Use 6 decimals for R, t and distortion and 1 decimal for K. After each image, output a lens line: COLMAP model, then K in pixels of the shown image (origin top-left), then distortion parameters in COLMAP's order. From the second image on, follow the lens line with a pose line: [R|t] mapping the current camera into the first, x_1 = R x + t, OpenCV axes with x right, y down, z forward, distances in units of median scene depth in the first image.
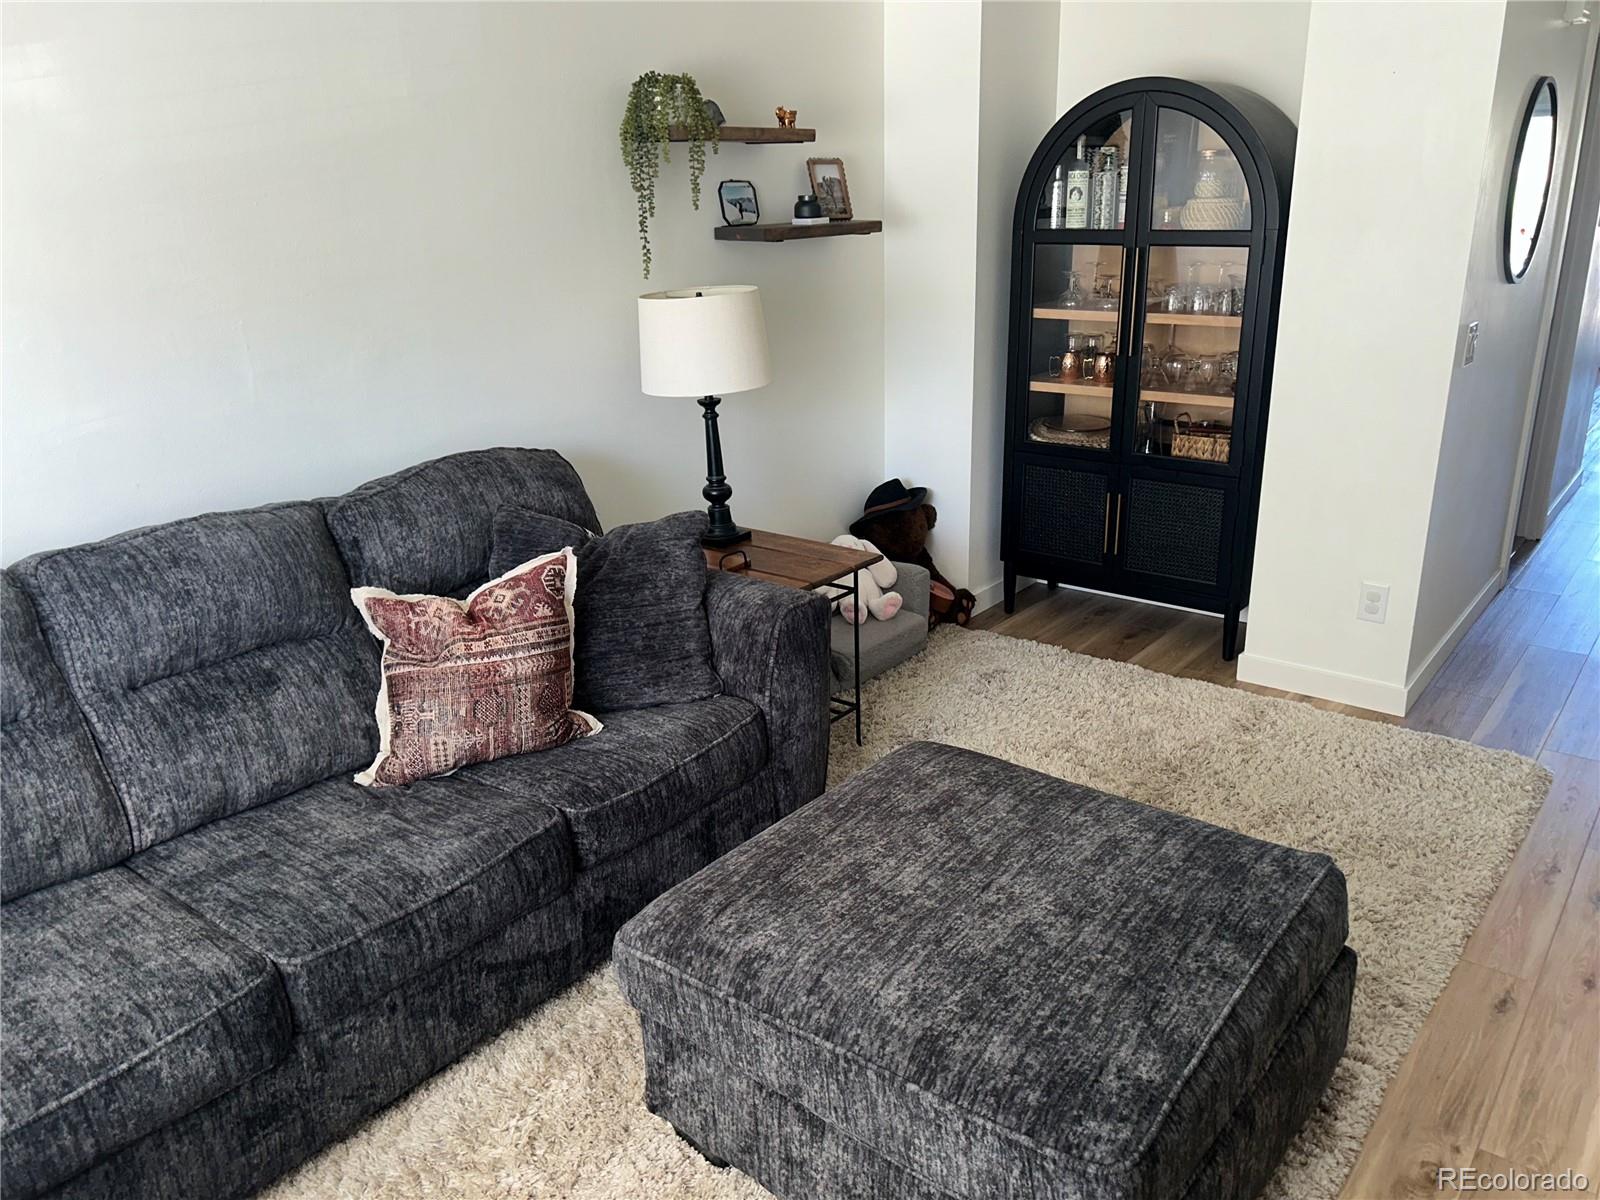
lens RADIAL K [[1192.5, 0, 800.1], [0, 1192.5, 601.5], [0, 0, 1]] dist [0.033352, -0.035914]
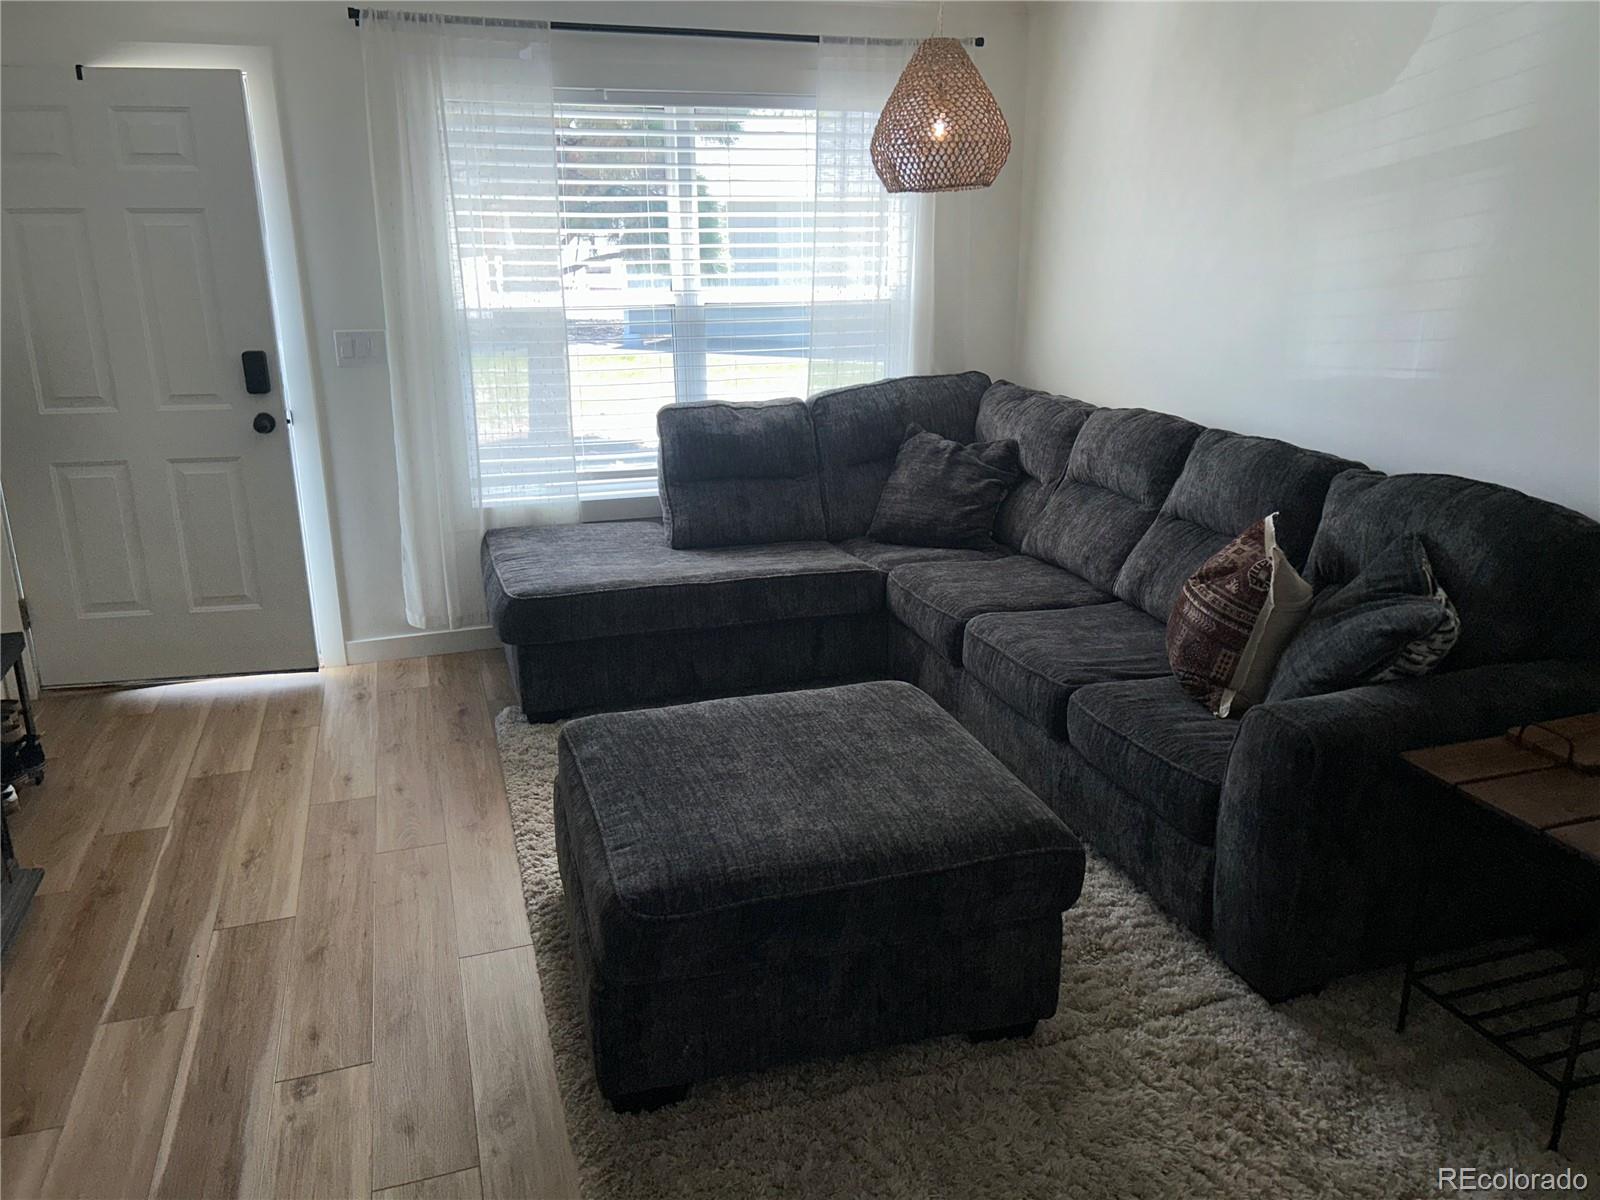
lens RADIAL K [[1192.5, 0, 799.4], [0, 1192.5, 597.8], [0, 0, 1]] dist [0.033352, -0.035914]
pose [[-0.548941, 0.274844, -0.789382, 0.880243], [-0.238349, 0.853714, 0.462992, -0.400446], [0.801157, 0.442304, -0.403130, 1.138729]]
